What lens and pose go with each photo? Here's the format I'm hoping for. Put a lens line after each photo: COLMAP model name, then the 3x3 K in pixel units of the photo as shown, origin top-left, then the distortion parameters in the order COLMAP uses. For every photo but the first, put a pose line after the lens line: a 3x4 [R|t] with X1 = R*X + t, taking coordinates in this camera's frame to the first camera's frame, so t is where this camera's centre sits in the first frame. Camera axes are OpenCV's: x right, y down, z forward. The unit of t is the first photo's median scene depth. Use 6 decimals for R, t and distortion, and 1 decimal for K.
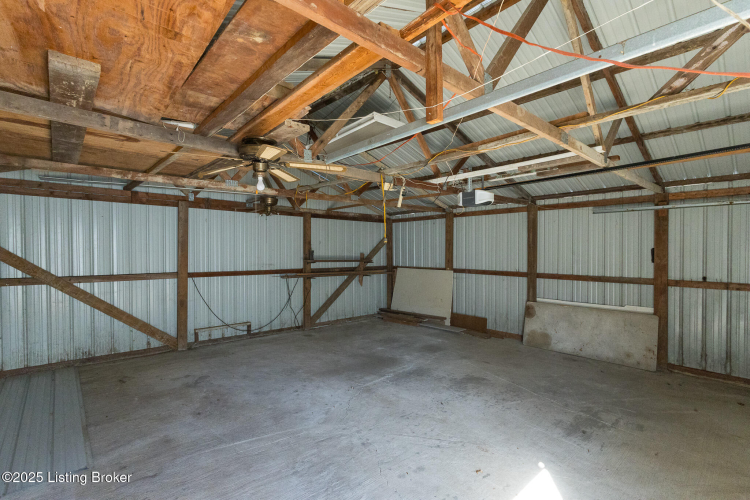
lens RADIAL K [[351.5, 0, 371.2], [0, 351.5, 250.8], [0, 0, 1]] dist [0.004199, 0.000591]
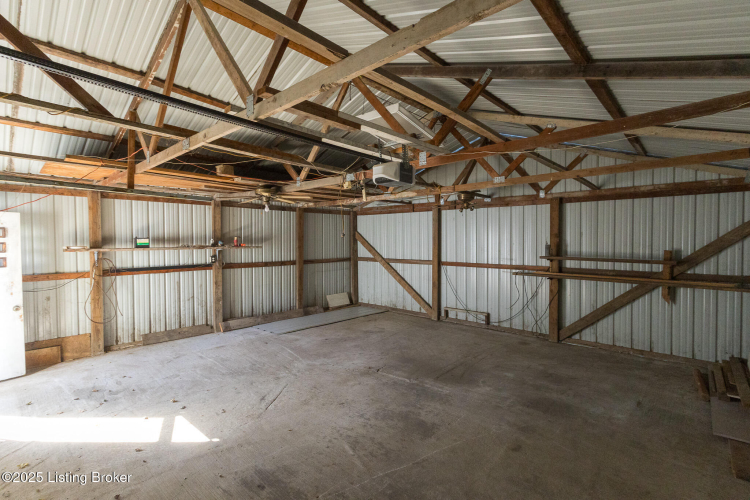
lens RADIAL K [[351.5, 0, 372.0], [0, 351.5, 251.3], [0, 0, 1]] dist [0.004199, 0.000591]
pose [[0.109205, 0.024375, -0.993720, 0.836956], [-0.003073, 0.999703, 0.024184, -0.006014], [0.994014, 0.000413, 0.109248, 0.706357]]
